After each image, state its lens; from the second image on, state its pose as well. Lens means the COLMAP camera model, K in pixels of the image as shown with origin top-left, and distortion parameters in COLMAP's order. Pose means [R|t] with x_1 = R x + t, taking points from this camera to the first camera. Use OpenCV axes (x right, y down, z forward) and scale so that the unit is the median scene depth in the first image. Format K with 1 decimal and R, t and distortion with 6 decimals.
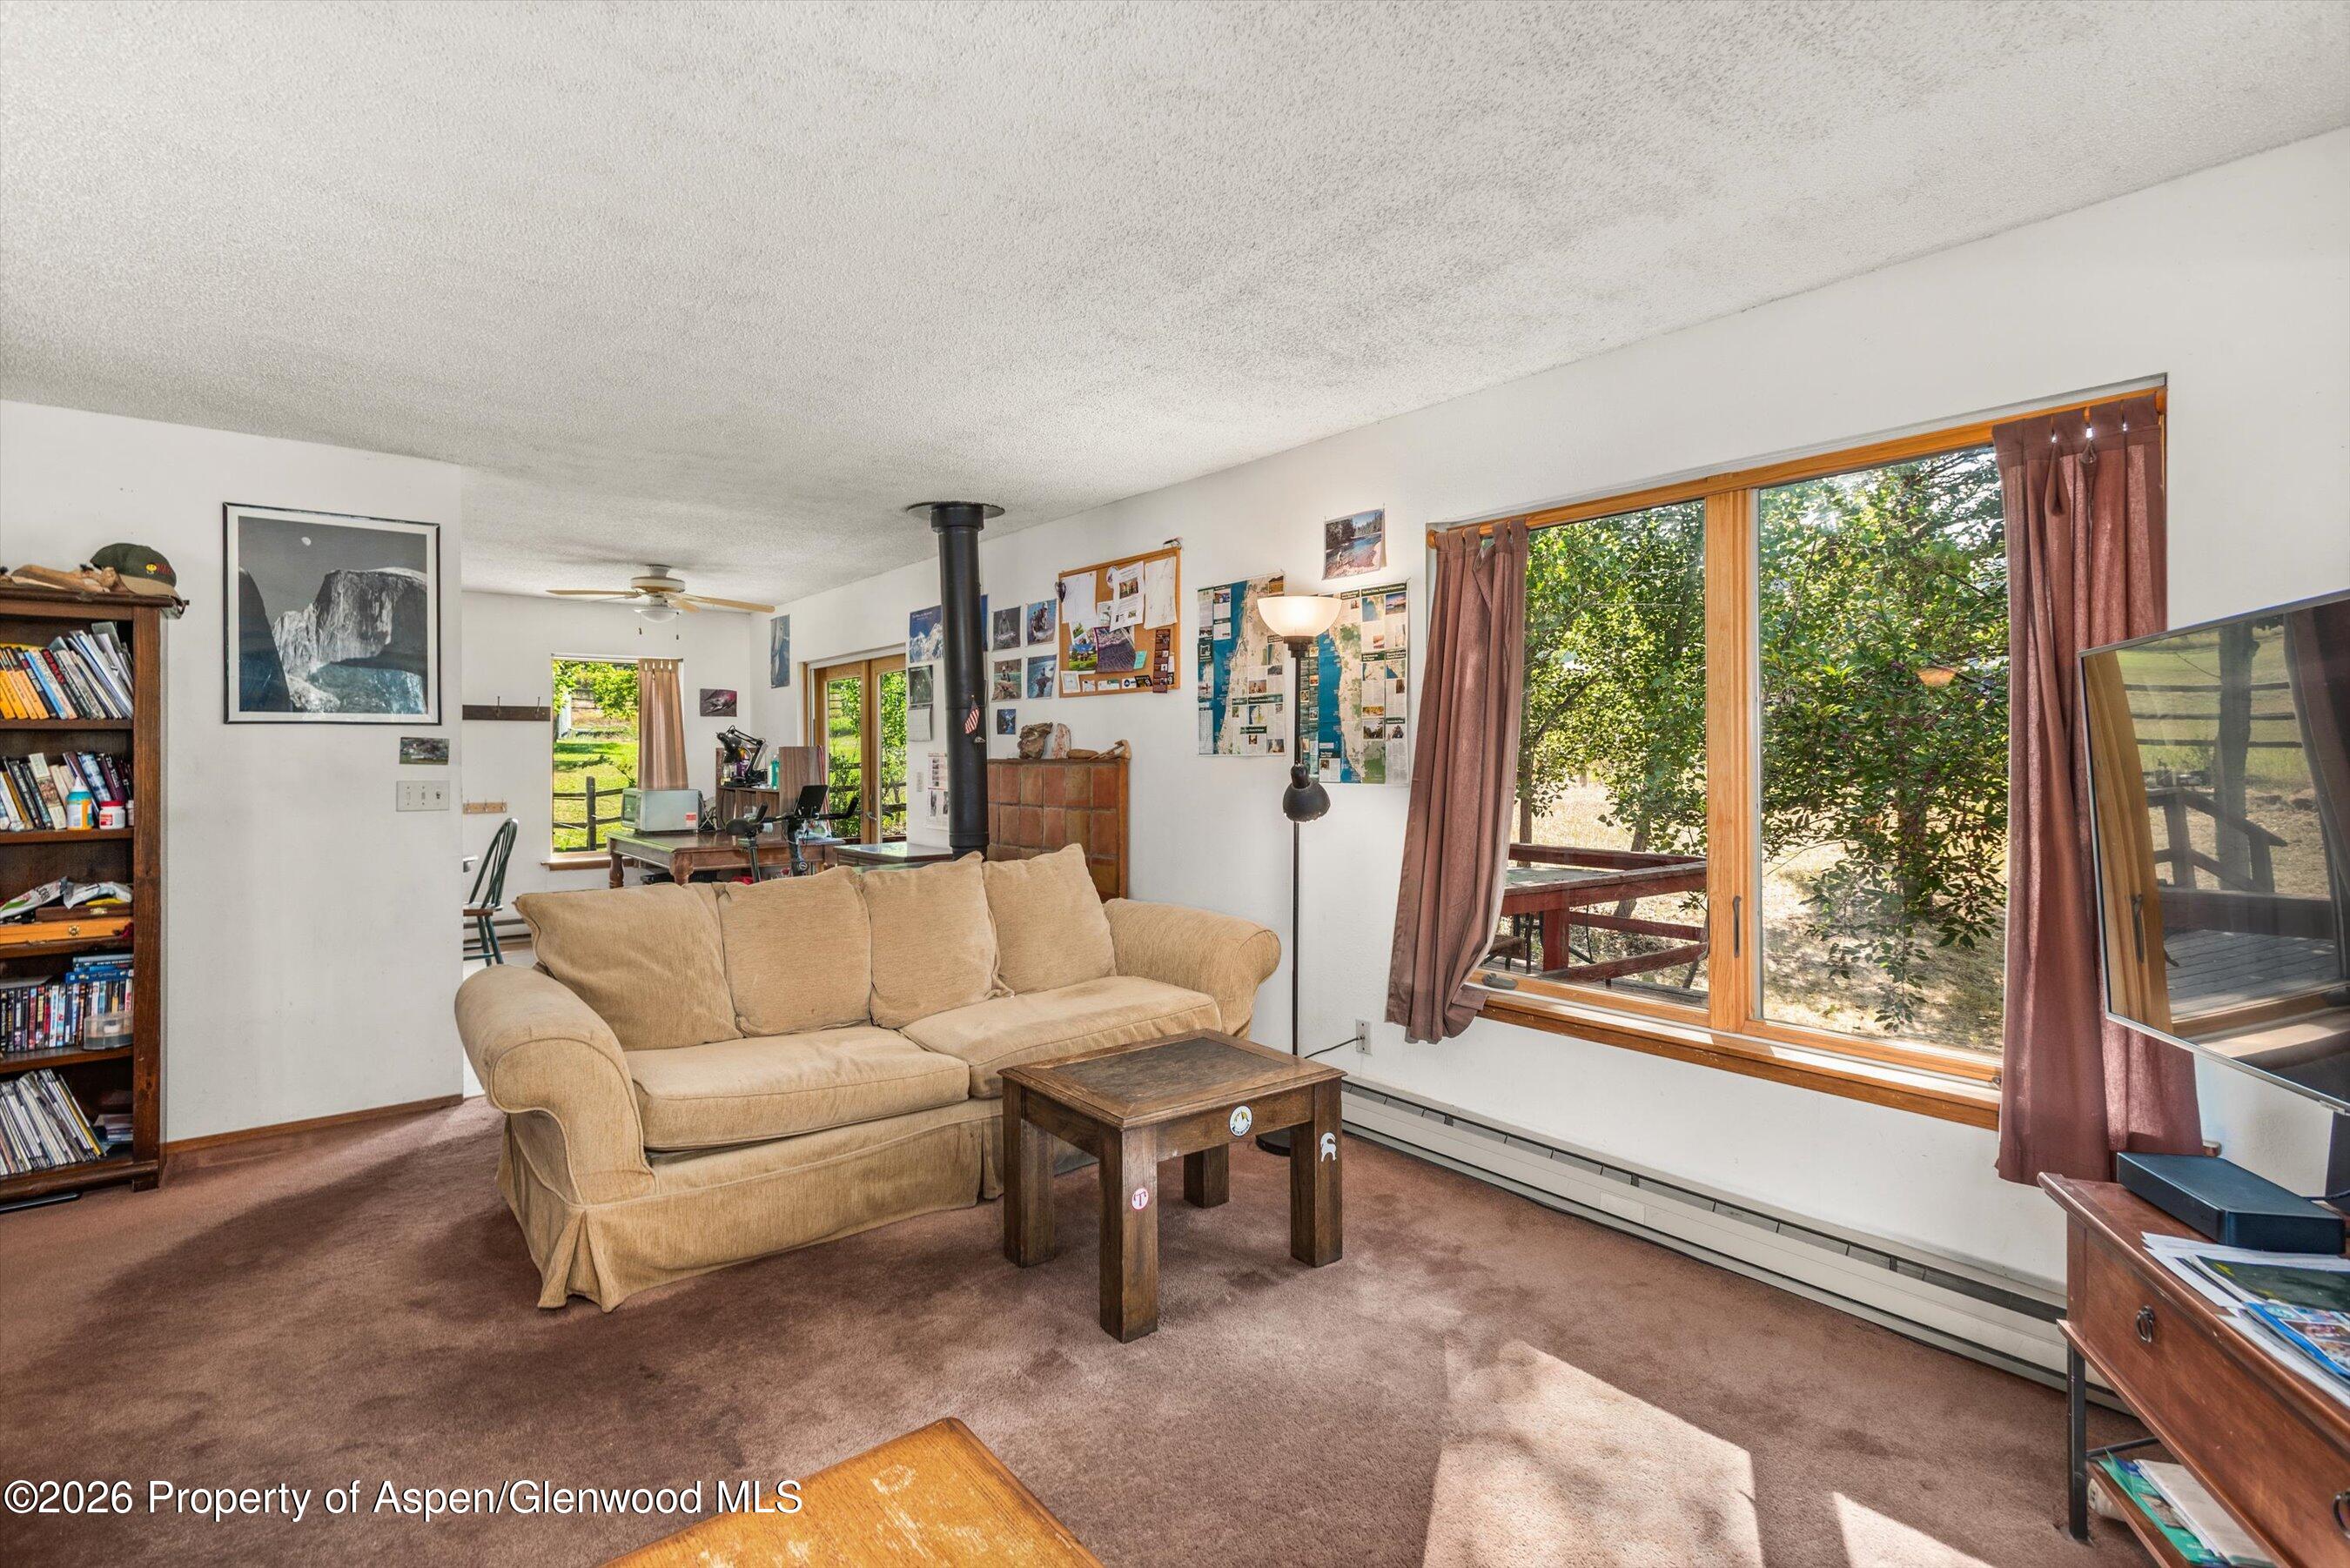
lens RADIAL K [[1098.7, 0, 1170.3], [0, 1098.7, 754.6], [0, 0, 1]] dist [0.017567, -0.005214]
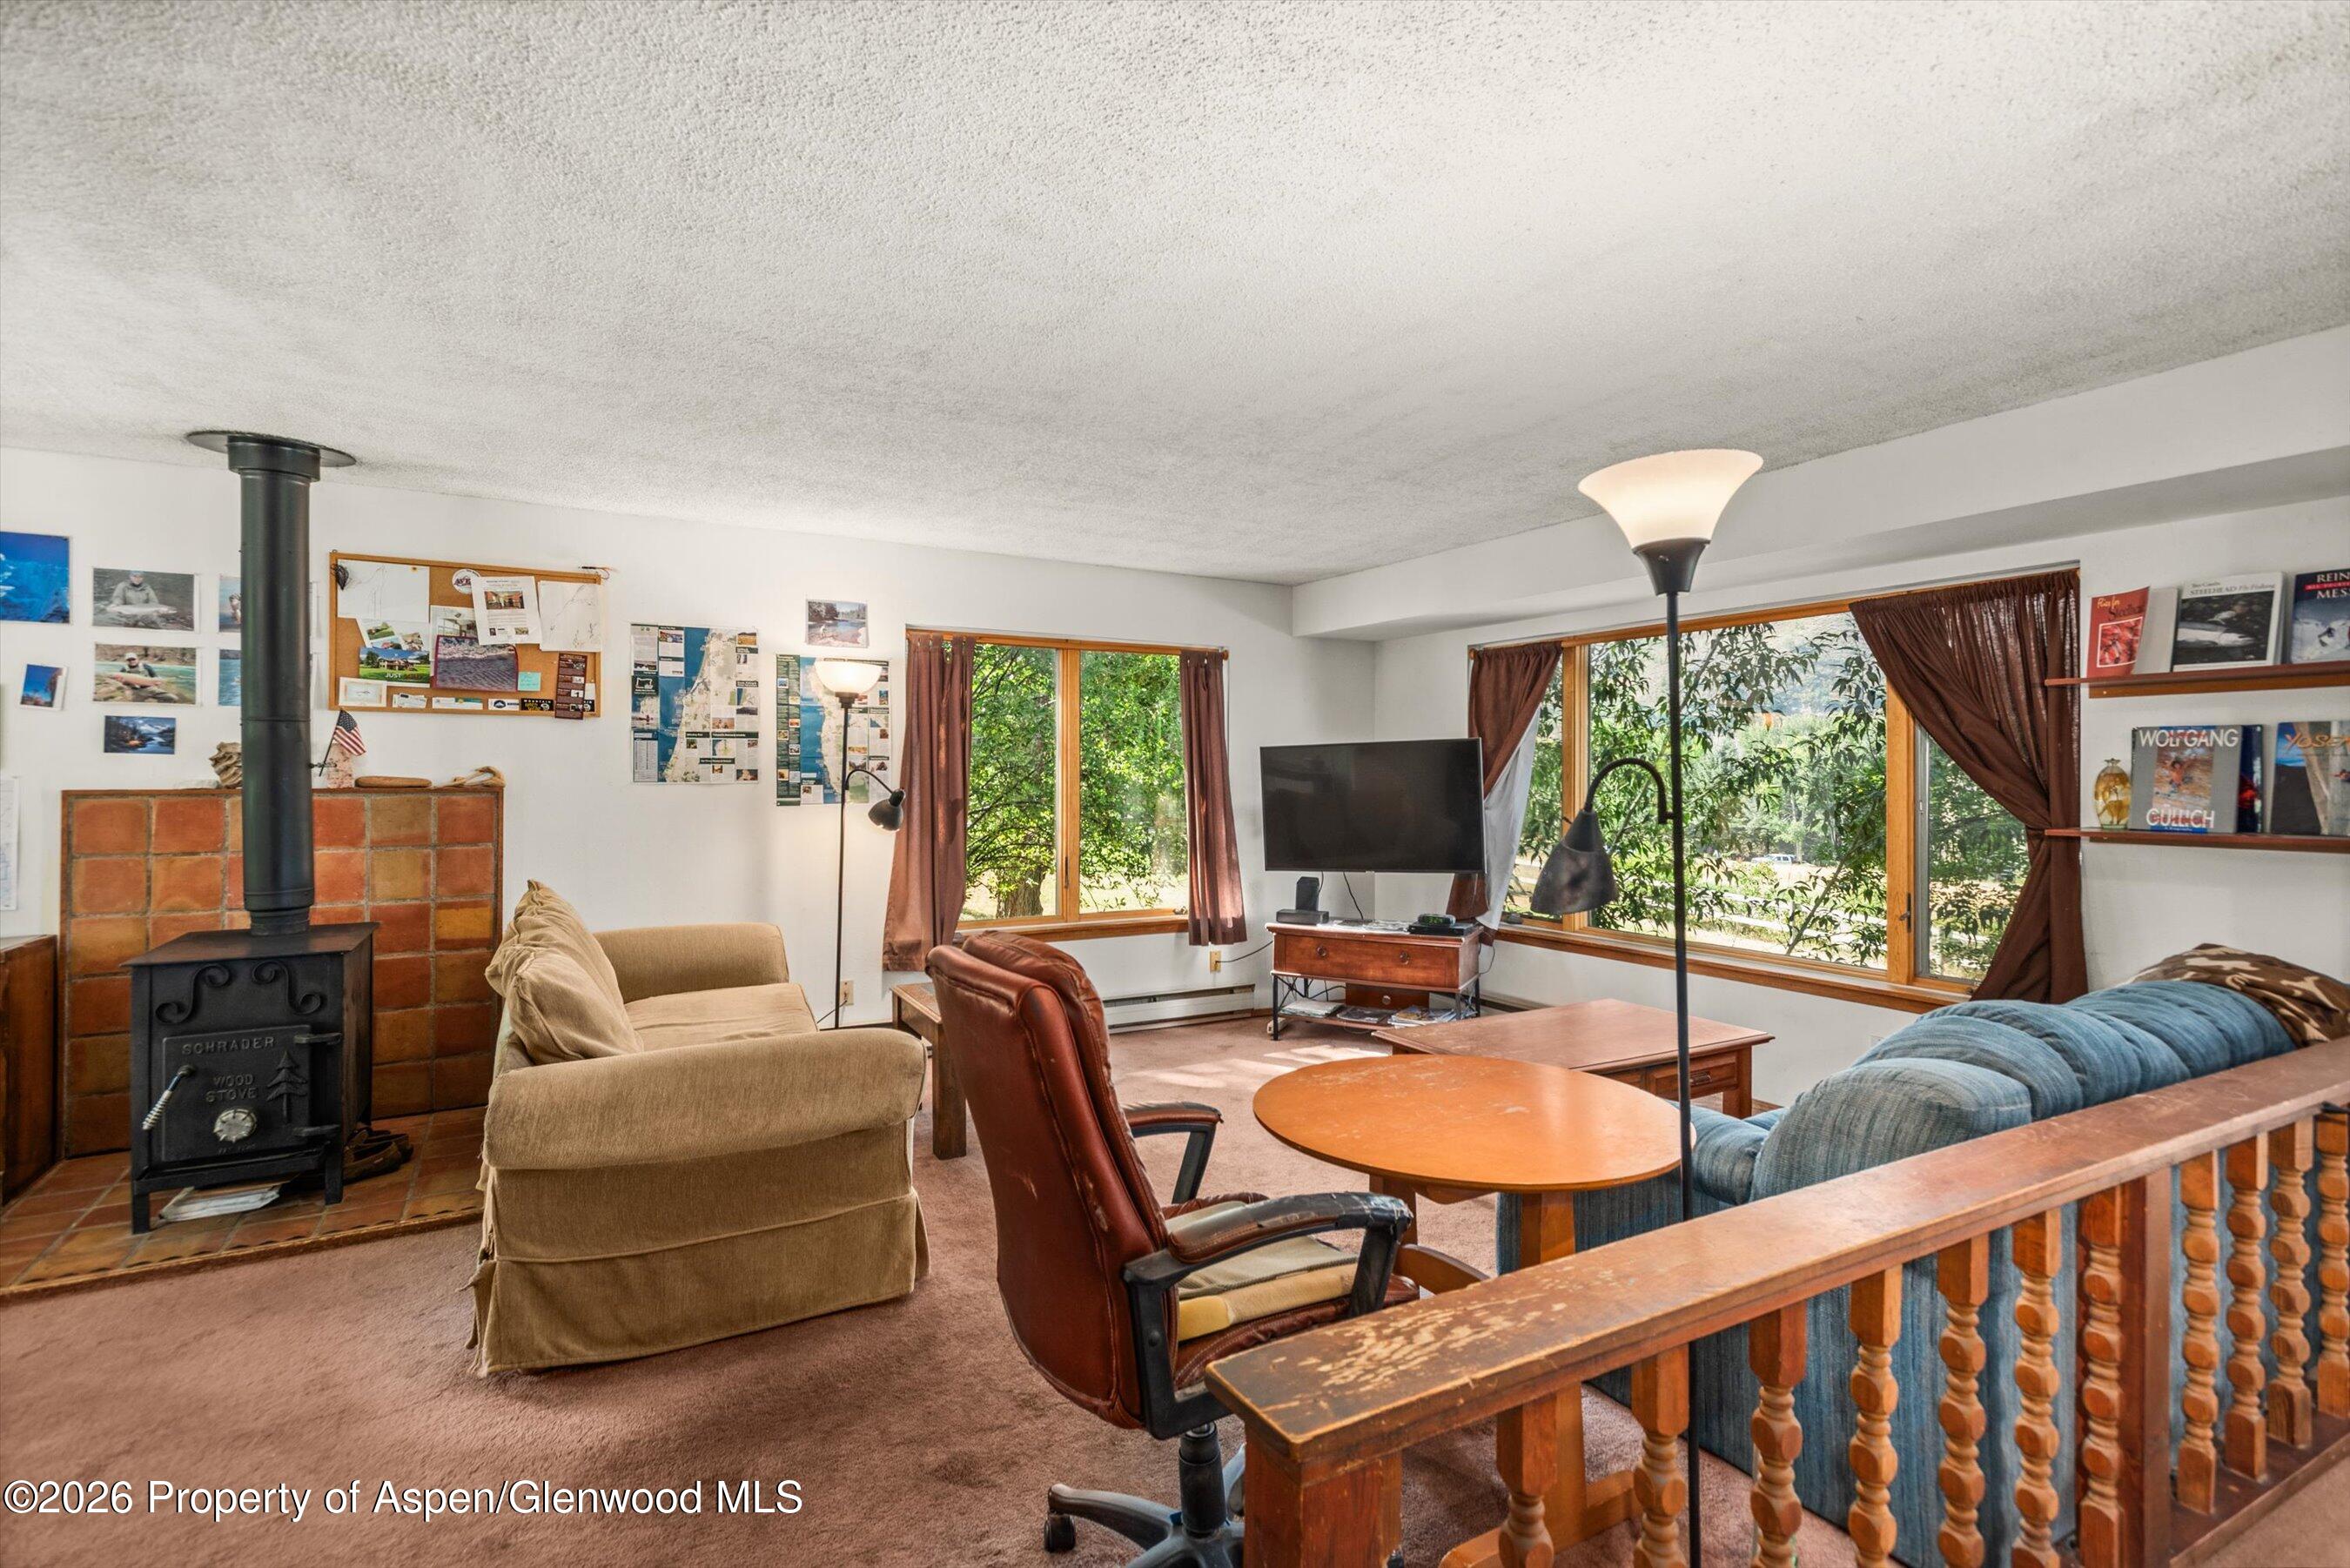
lens RADIAL K [[1125.3, 0, 1173.2], [0, 1125.3, 767.7], [0, 0, 1]] dist [0.019776, -0.000063]
pose [[0.165896, 0.009027, 0.986102, -1.028729], [0.000022, 0.999958, -0.009158, -0.004957], [-0.986143, 0.001541, 0.165889, 0.351330]]
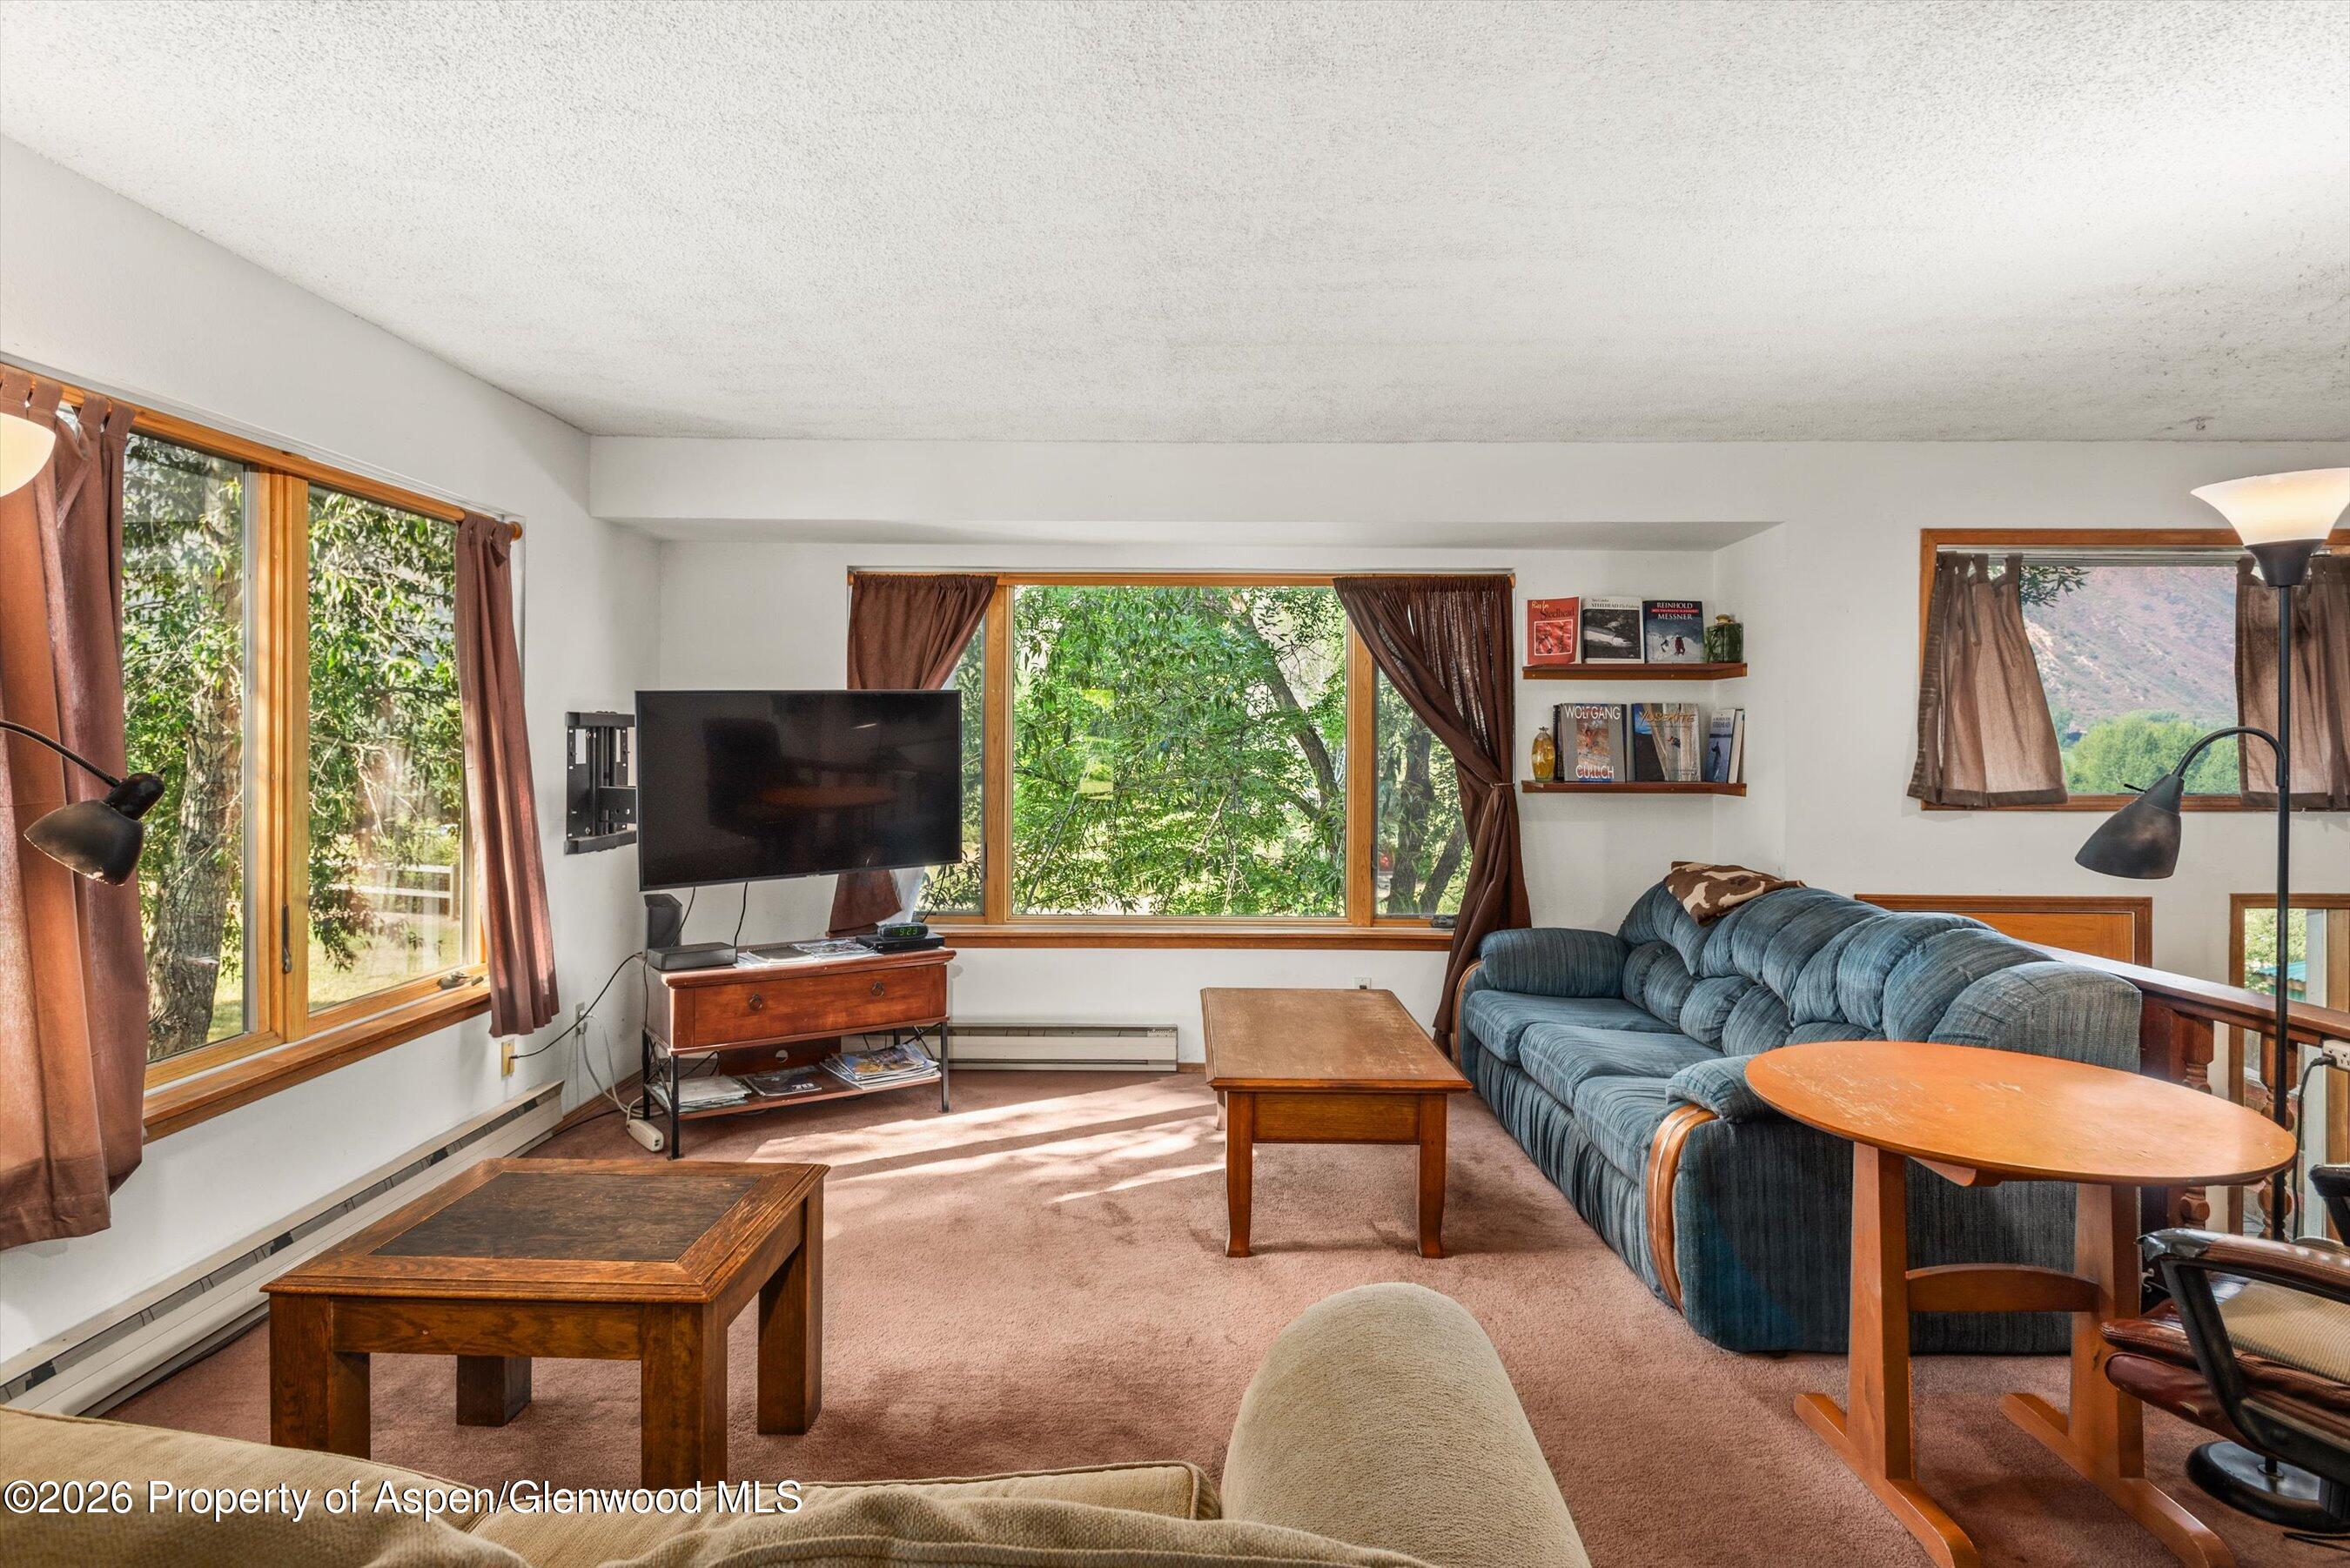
lens RADIAL K [[1236.7, 0, 1182.4], [0, 1236.7, 747.2], [0, 0, 1]] dist [0.004588, 0.000182]
pose [[-0.776644, -0.005706, 0.629914, -0.542989], [-0.001333, 0.999972, 0.007414, -0.008344], [-0.629938, 0.004918, -0.776630, 0.959440]]
